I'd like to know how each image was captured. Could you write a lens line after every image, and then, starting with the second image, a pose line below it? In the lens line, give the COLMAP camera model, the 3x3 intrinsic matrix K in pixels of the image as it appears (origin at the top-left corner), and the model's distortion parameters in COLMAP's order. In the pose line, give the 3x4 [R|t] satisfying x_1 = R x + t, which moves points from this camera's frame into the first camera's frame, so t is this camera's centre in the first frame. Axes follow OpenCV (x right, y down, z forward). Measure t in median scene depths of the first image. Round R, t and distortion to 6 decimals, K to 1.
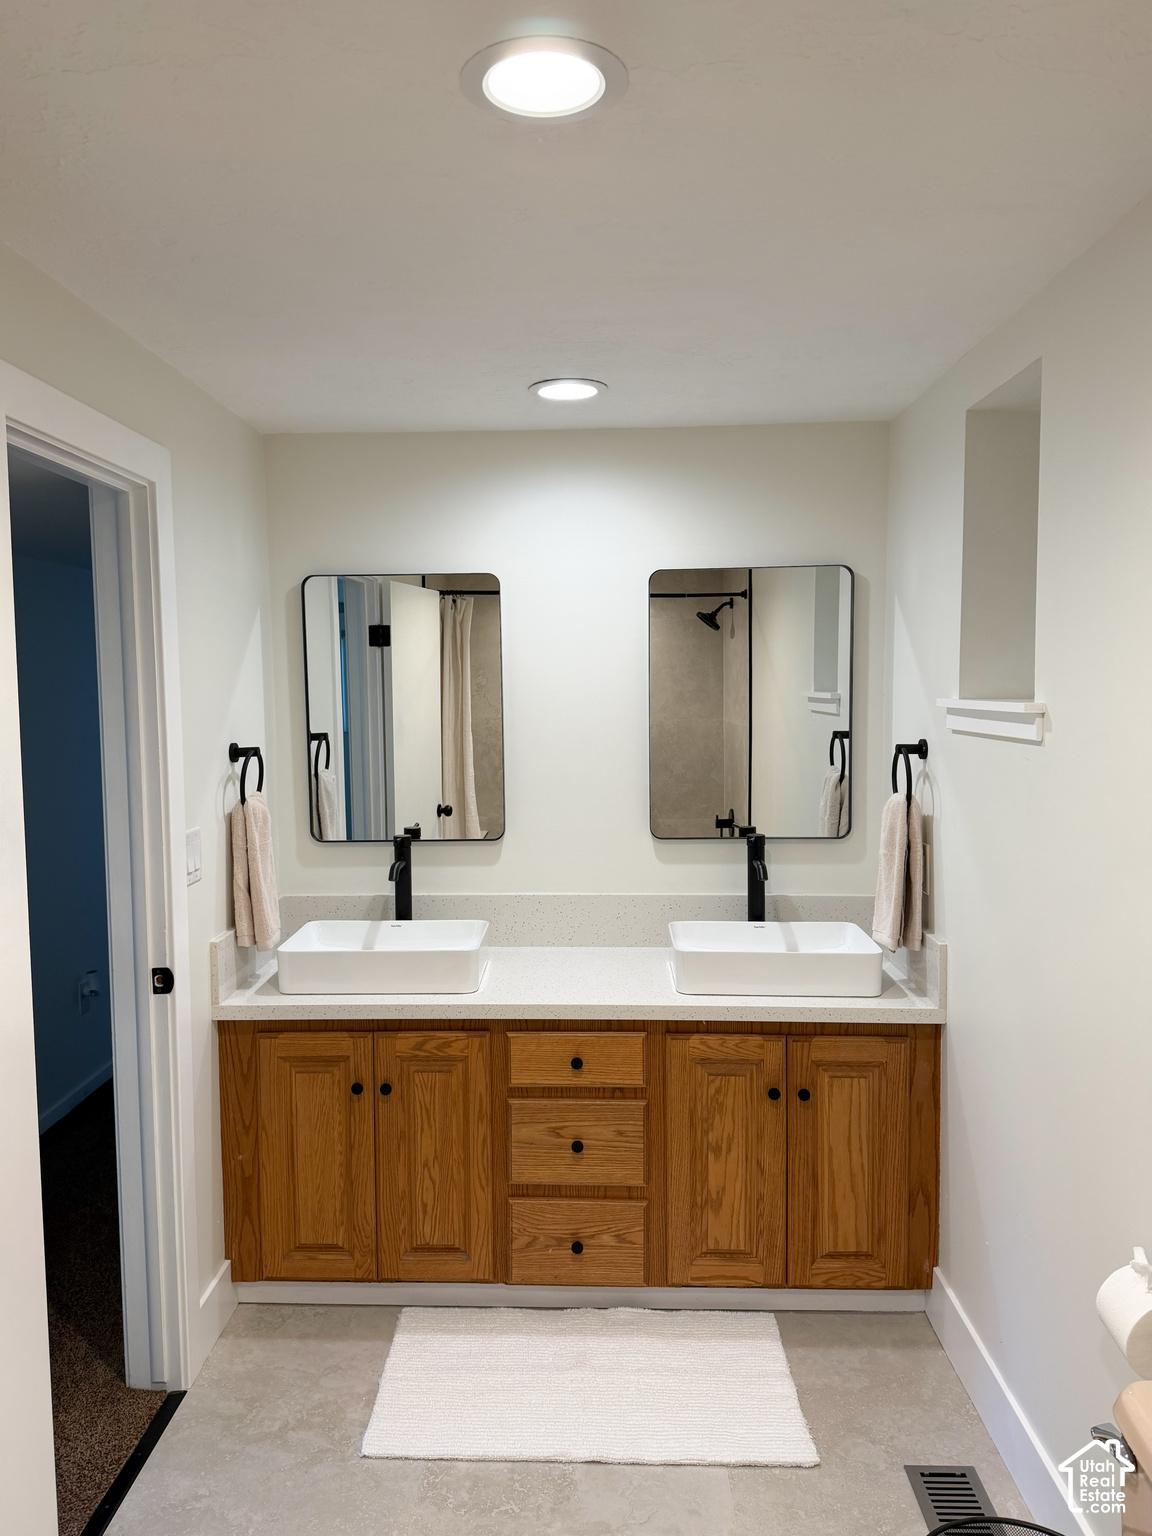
lens RADIAL K [[1096.6, 0, 576.0], [0, 1096.6, 768.0], [0, 0, 1]] dist [0.109556, -0.192330]
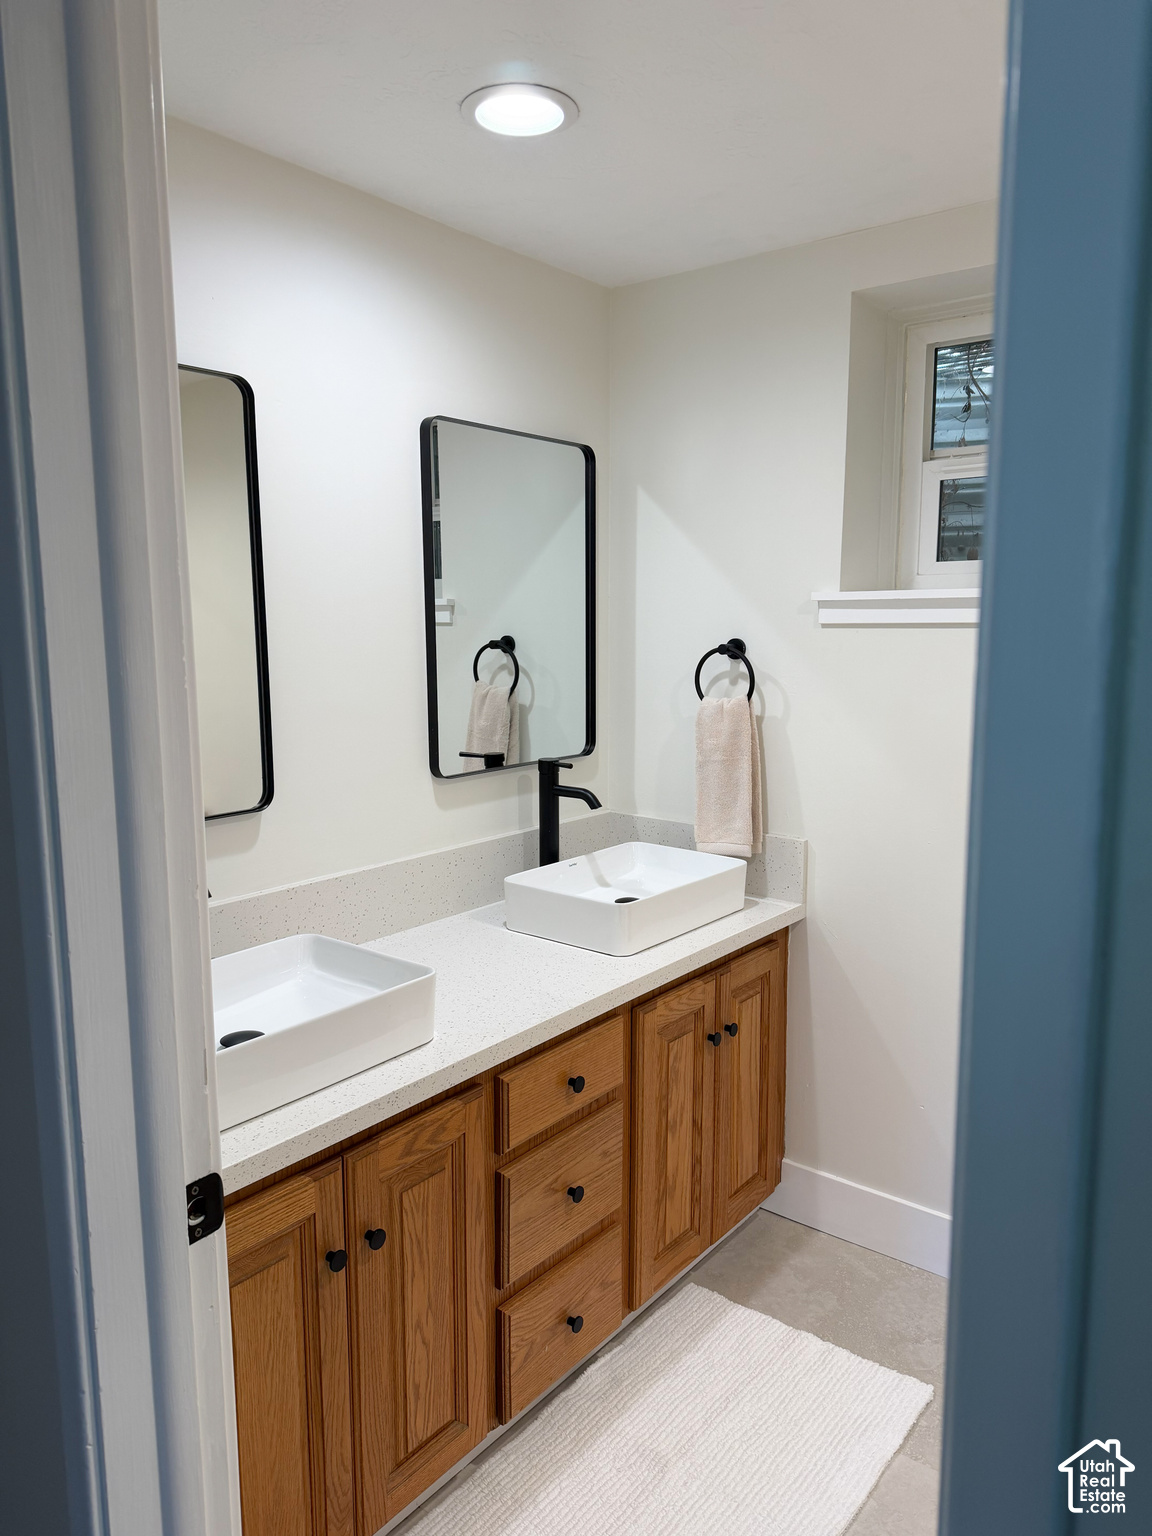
lens RADIAL K [[1077.1, 0, 581.5], [0, 1077.1, 748.3], [0, 0, 1]] dist [0.102037, -0.177314]
pose [[0.600100, -0.099719, 0.793685, -0.543291], [0.059321, 0.995015, 0.080162, -0.012404], [-0.797722, -0.001023, 0.603024, 0.558136]]
